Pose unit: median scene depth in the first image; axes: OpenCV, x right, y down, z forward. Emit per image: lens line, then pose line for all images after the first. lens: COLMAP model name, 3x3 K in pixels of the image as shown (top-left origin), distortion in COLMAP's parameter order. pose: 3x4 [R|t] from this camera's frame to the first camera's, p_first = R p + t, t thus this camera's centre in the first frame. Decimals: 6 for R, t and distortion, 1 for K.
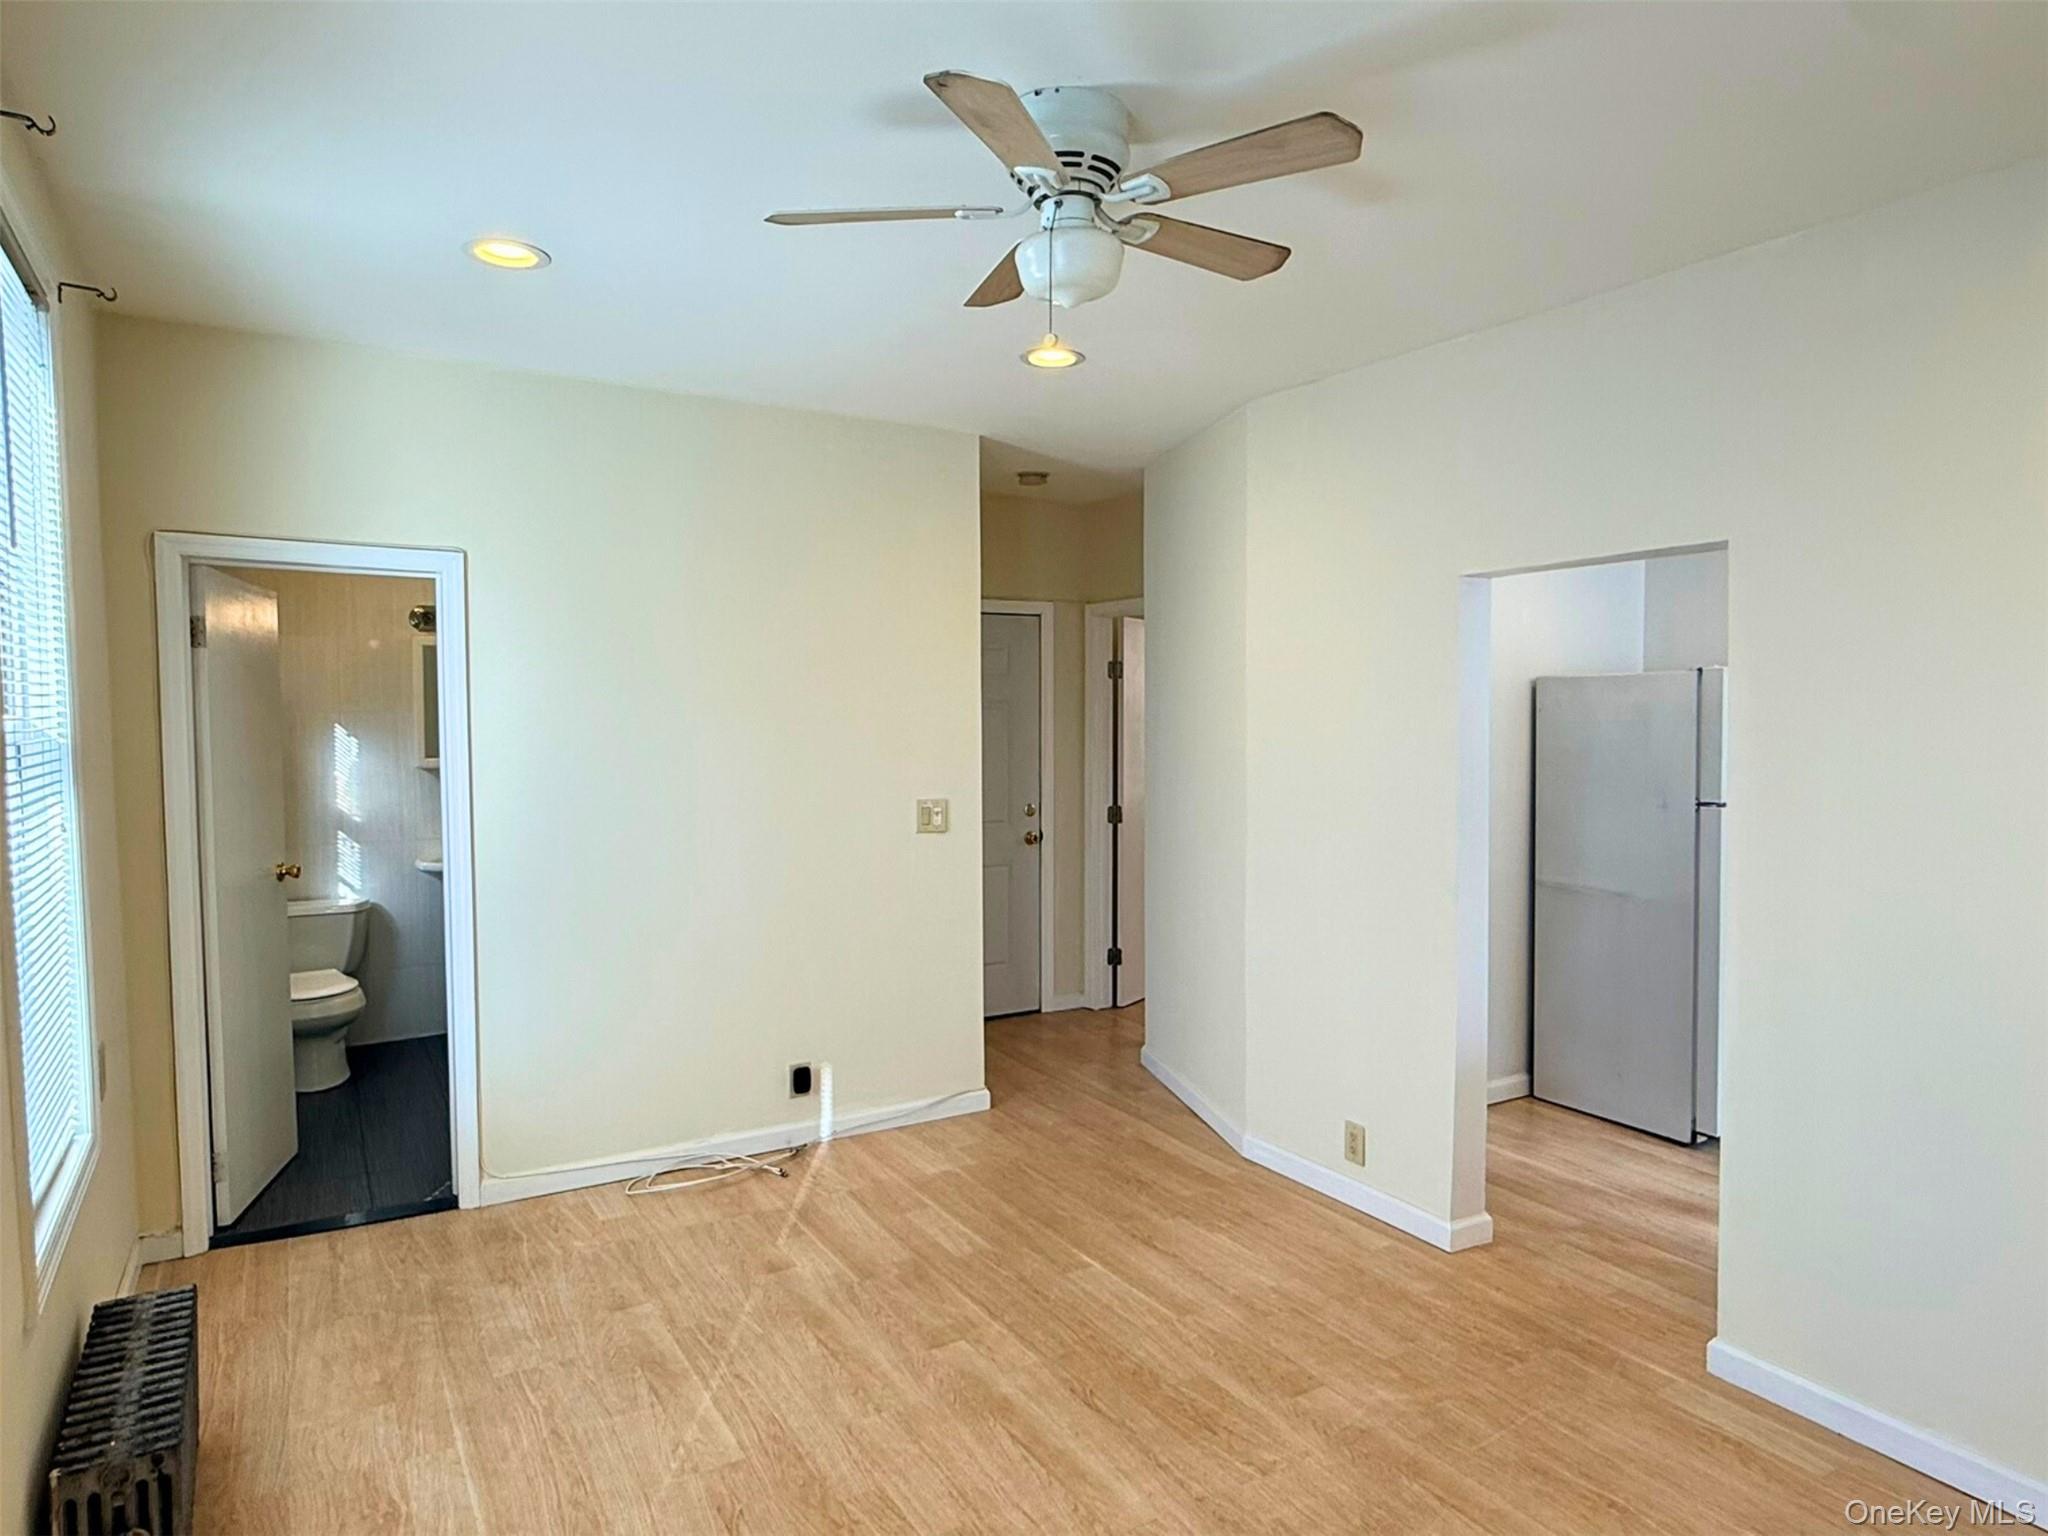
lens RADIAL K [[1227.2, 0, 1022.8], [0, 1227.2, 769.8], [0, 0, 1]] dist [-0.001558, 0.001739]
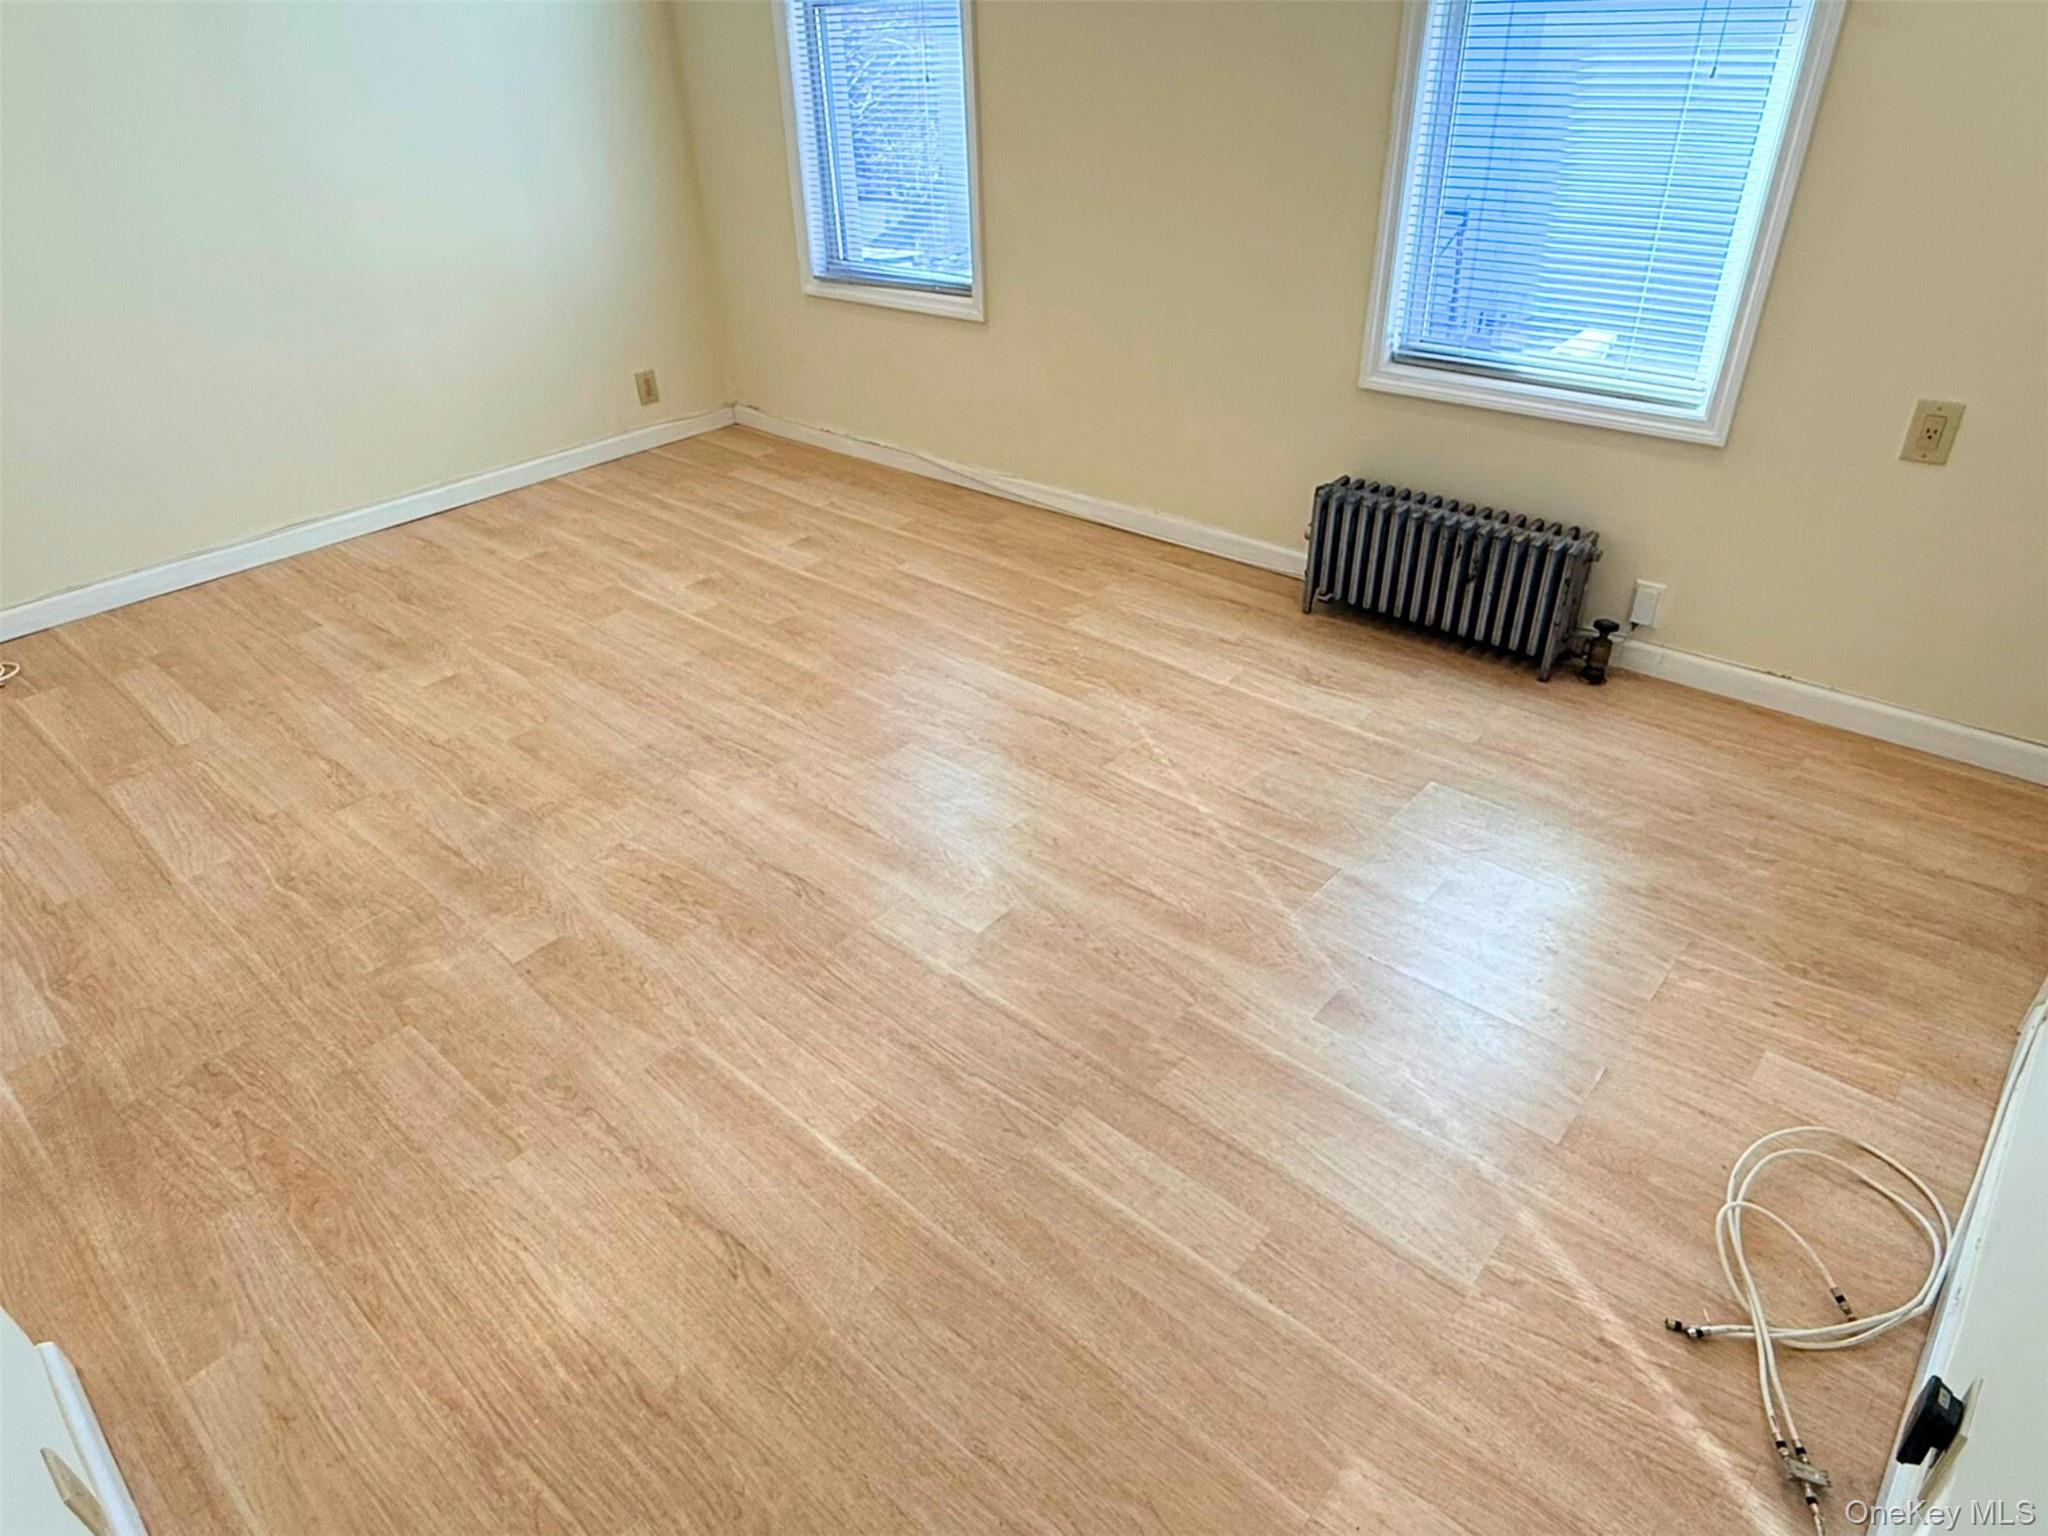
lens RADIAL K [[1227.2, 0, 1022.8], [0, 1227.2, 769.8], [0, 0, 1]] dist [-0.001558, 0.001739]
pose [[-0.954297, 0.185725, -0.234146, 0.076131], [0.018841, 0.819289, 0.573072, -0.052056], [0.298267, 0.542469, -0.785344, 1.397317]]
